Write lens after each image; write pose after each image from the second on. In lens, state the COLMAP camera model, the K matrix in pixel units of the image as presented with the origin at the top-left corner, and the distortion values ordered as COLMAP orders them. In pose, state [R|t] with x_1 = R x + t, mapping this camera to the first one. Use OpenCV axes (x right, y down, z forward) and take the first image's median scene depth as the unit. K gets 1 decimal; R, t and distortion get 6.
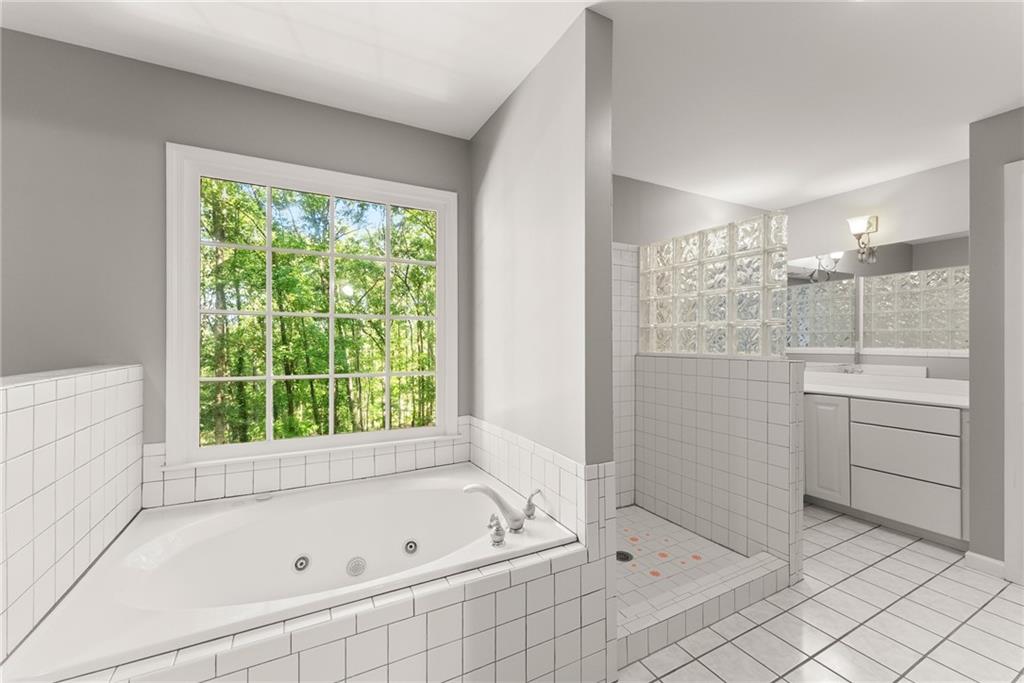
lens RADIAL K [[409.7, 0, 509.2], [0, 409.7, 340.1], [0, 0, 1]] dist [0.006862, 0.000432]
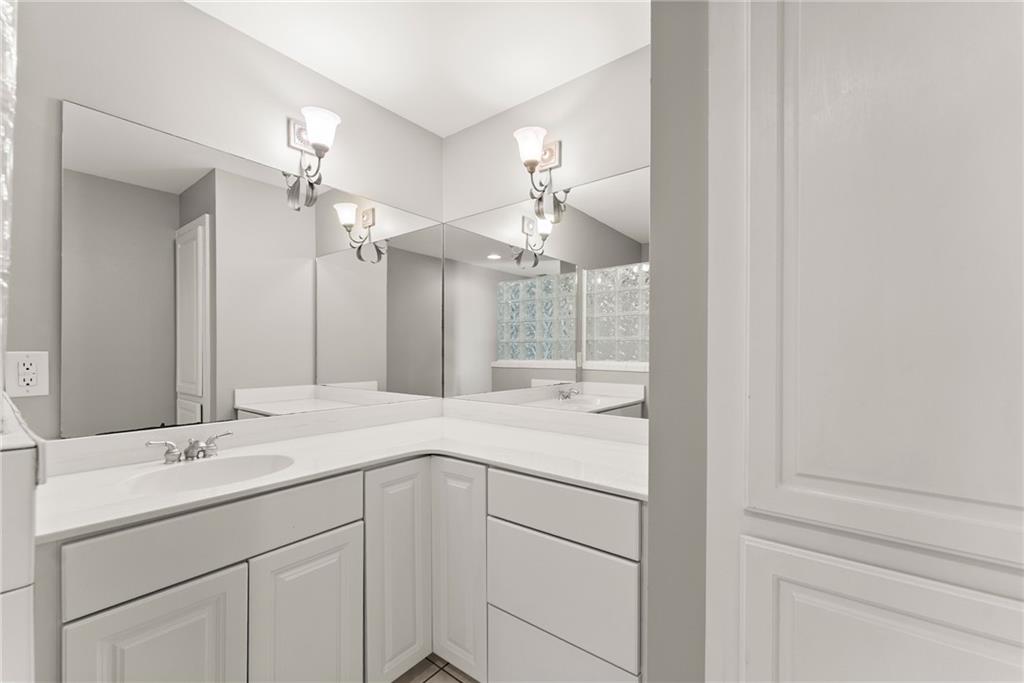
lens RADIAL K [[420.6, 0, 512.3], [0, 420.6, 348.7], [0, 0, 1]] dist [0.003664, 0.000147]
pose [[0.912241, 0.008002, 0.409575, 0.452676], [-0.005760, 0.999961, -0.006708, 0.002320], [-0.409613, 0.003760, 0.912252, 0.370236]]
